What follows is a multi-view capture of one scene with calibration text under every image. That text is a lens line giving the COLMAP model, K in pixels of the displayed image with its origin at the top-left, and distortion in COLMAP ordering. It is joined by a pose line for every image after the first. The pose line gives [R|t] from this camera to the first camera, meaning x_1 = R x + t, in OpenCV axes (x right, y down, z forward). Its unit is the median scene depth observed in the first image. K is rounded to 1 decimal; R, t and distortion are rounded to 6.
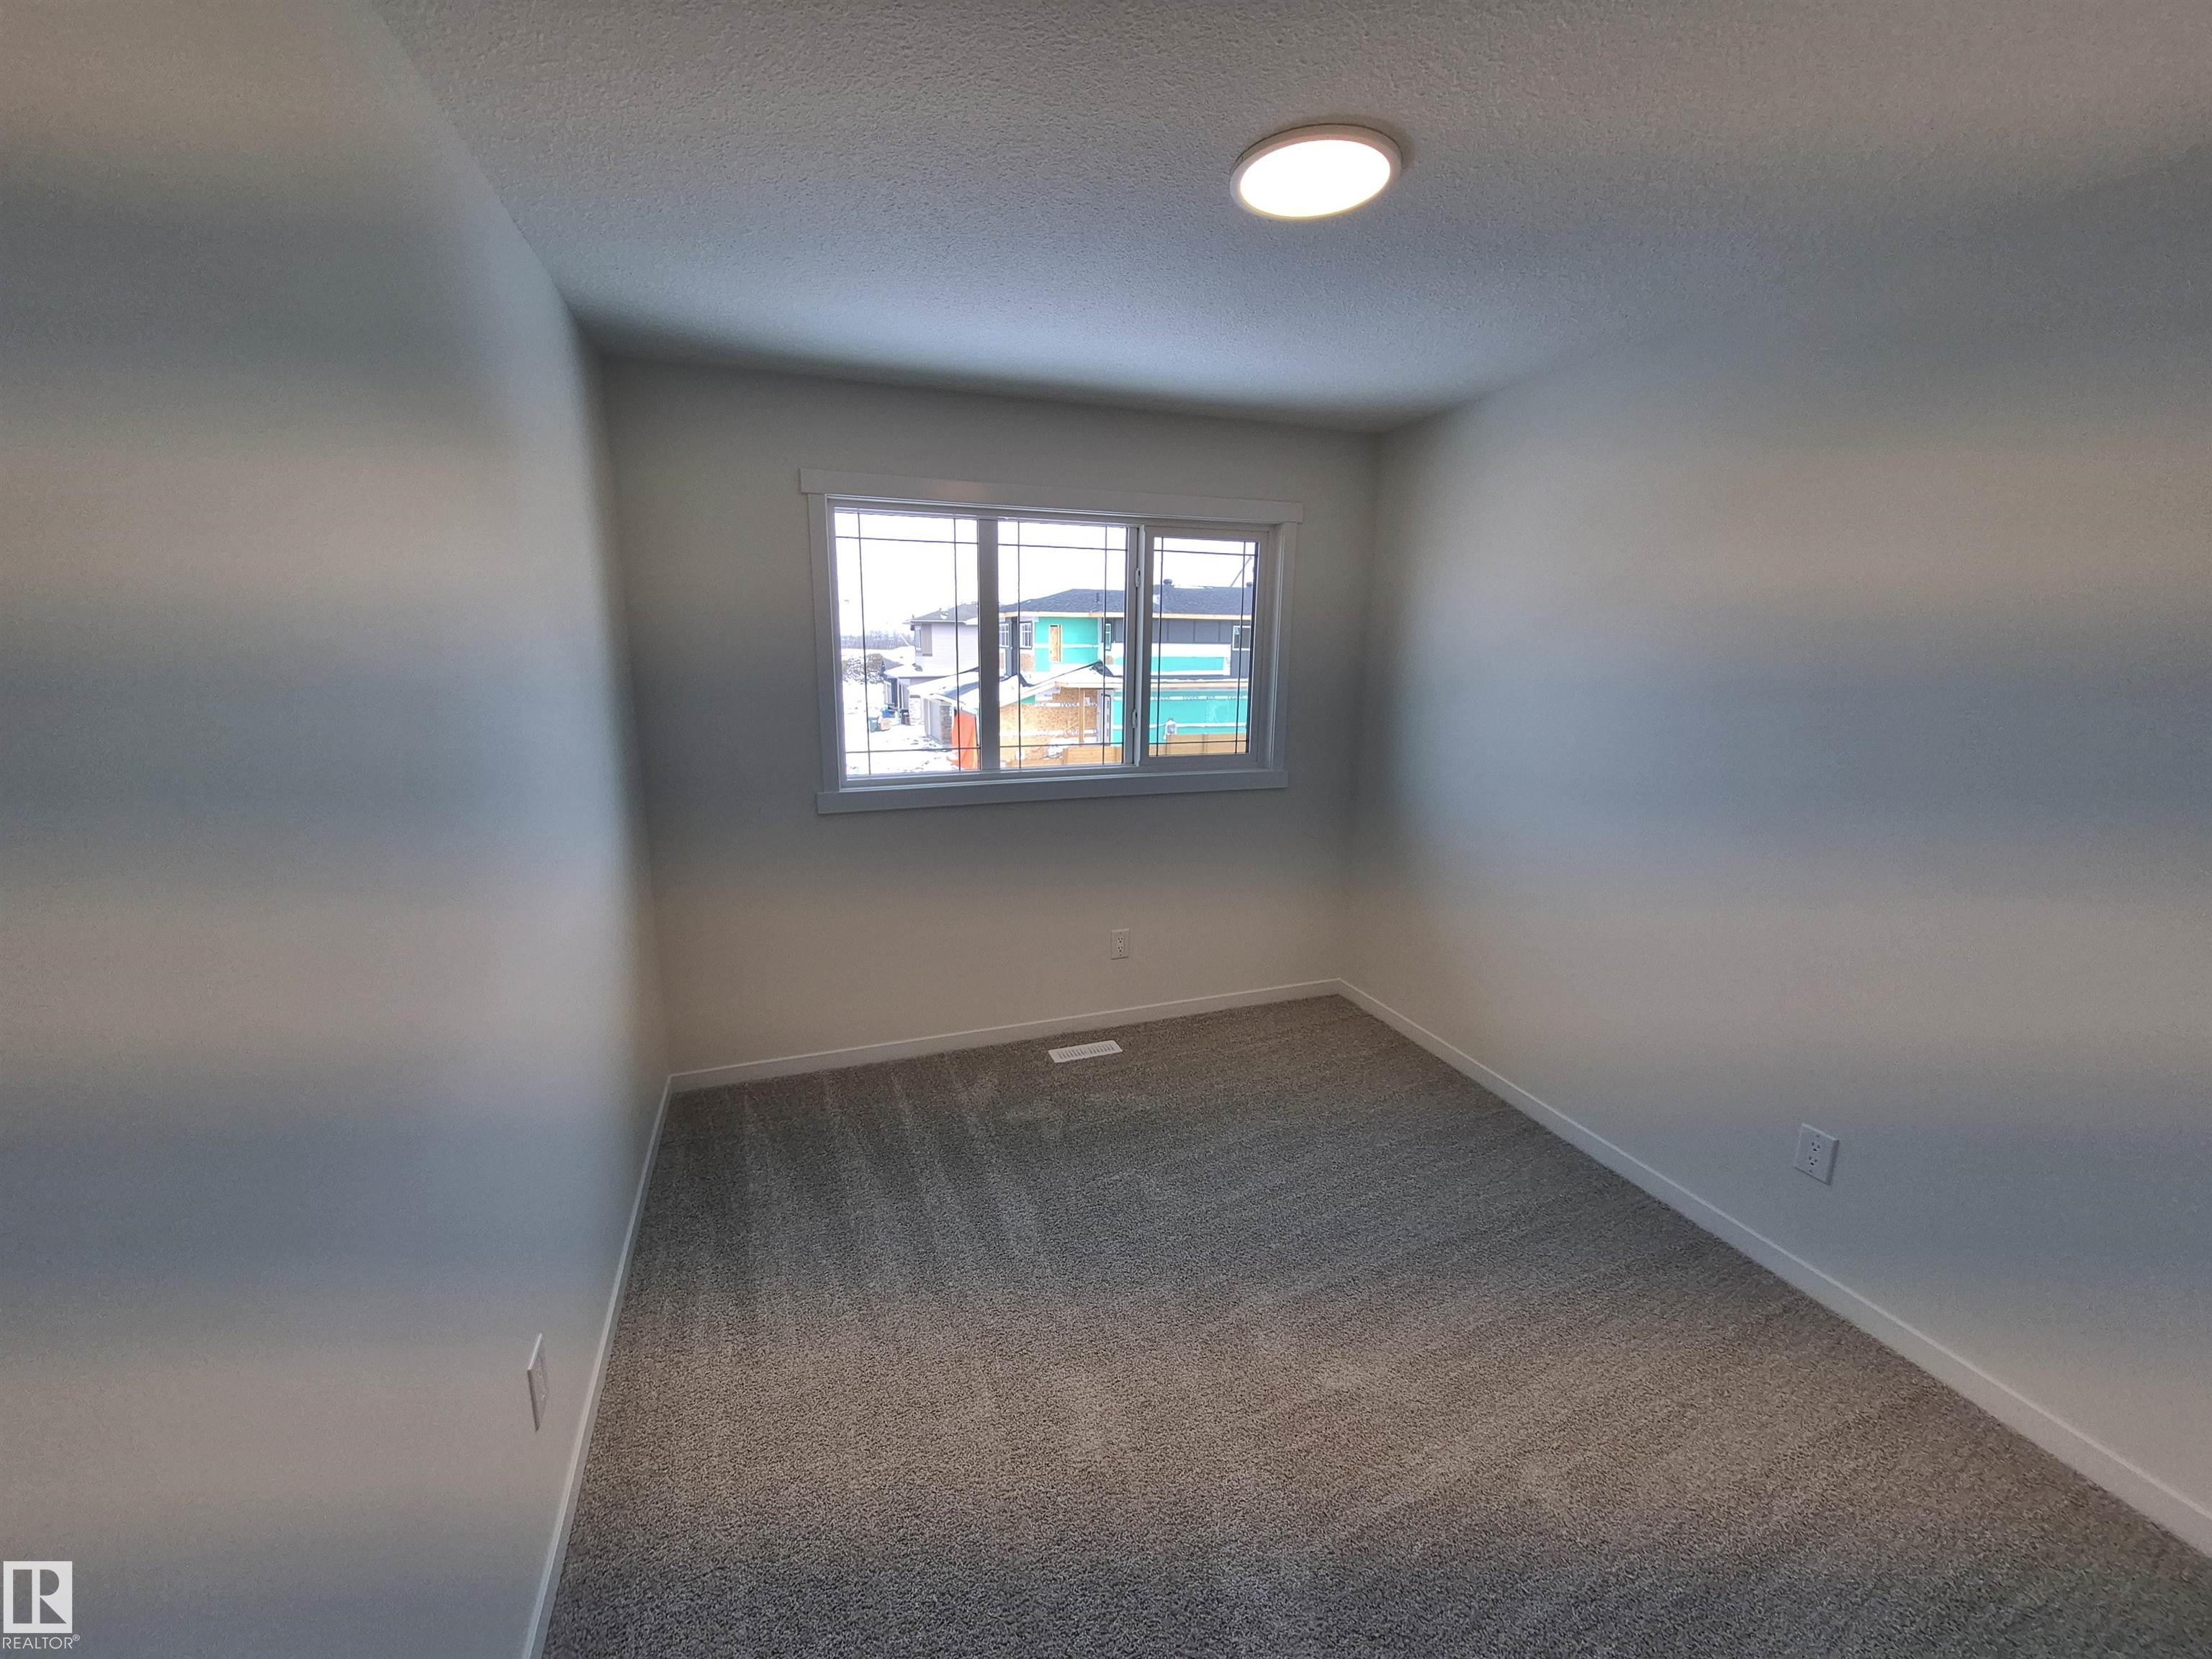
lens RADIAL K [[899.3, 0, 1127.7], [0, 899.3, 839.9], [0, 0, 1]] dist [0.000775, -0.000076]
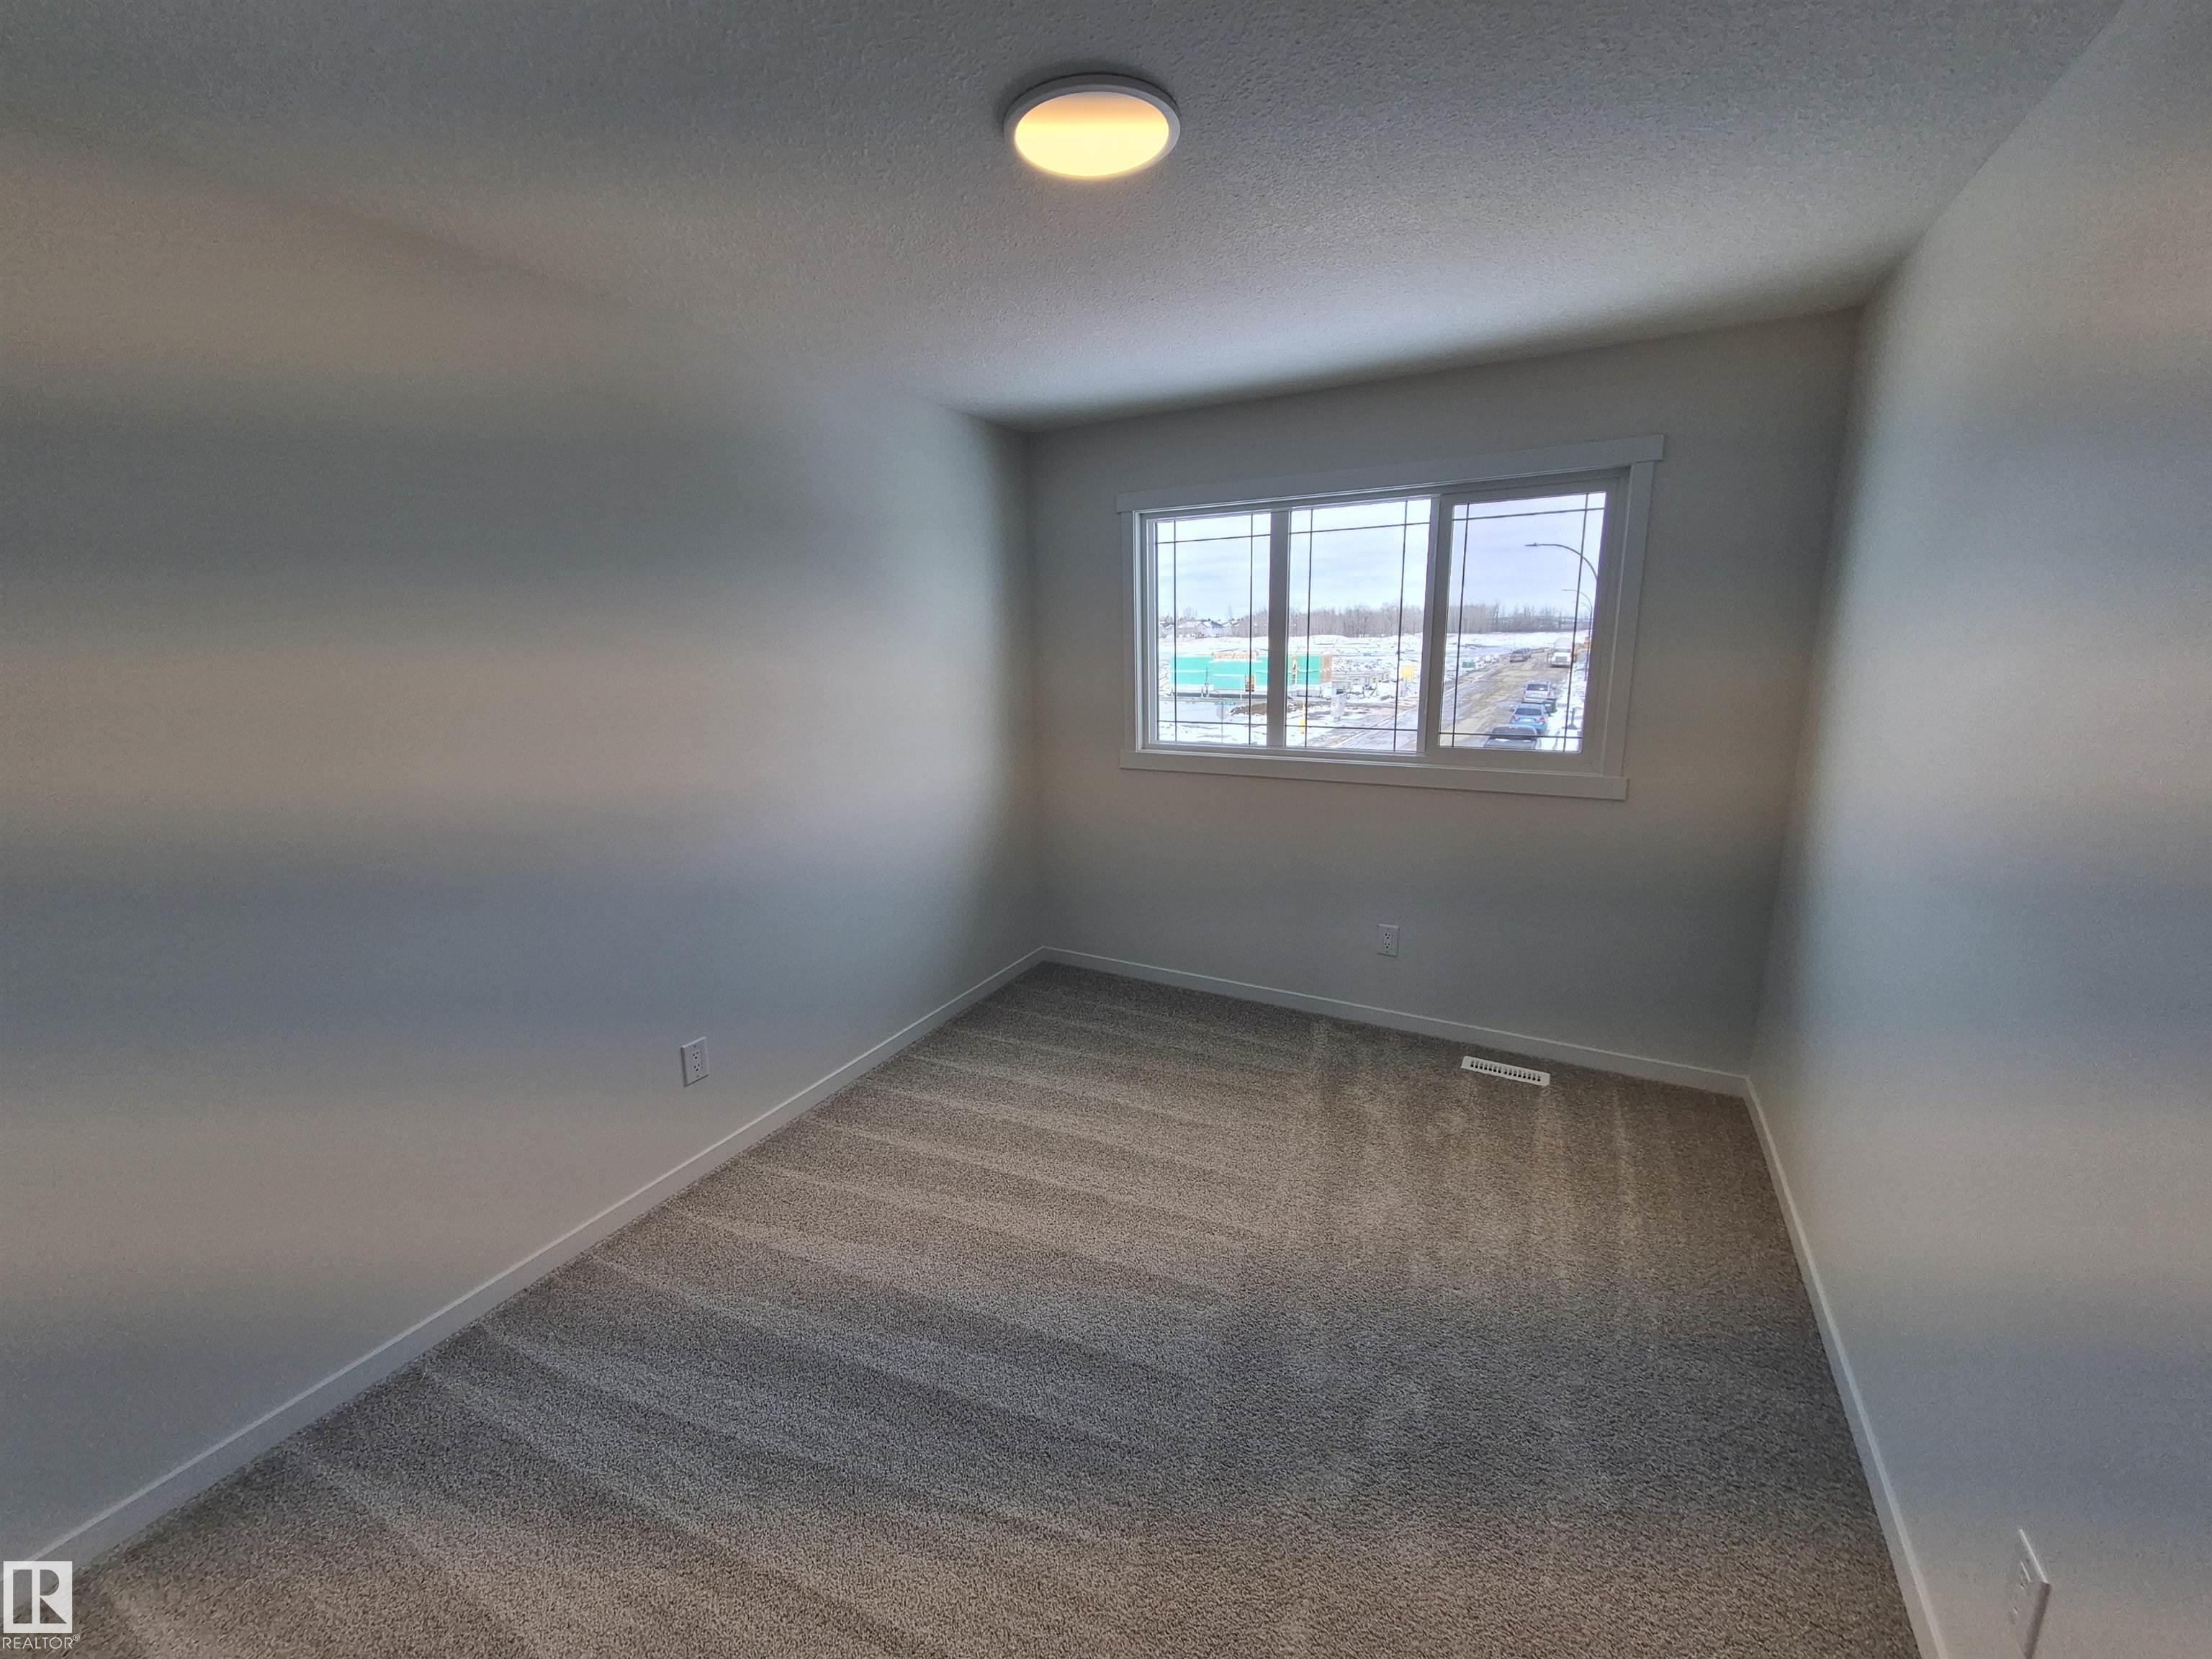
lens RADIAL K [[864.8, 0, 1102.5], [0, 864.8, 812.3], [0, 0, 1]] dist [0.002728, -0.002533]
pose [[0.642221, 0.138052, -0.753985, 0.505042], [-0.137832, 0.988413, 0.063574, -0.037247], [0.754025, 0.063095, 0.653808, 0.182590]]
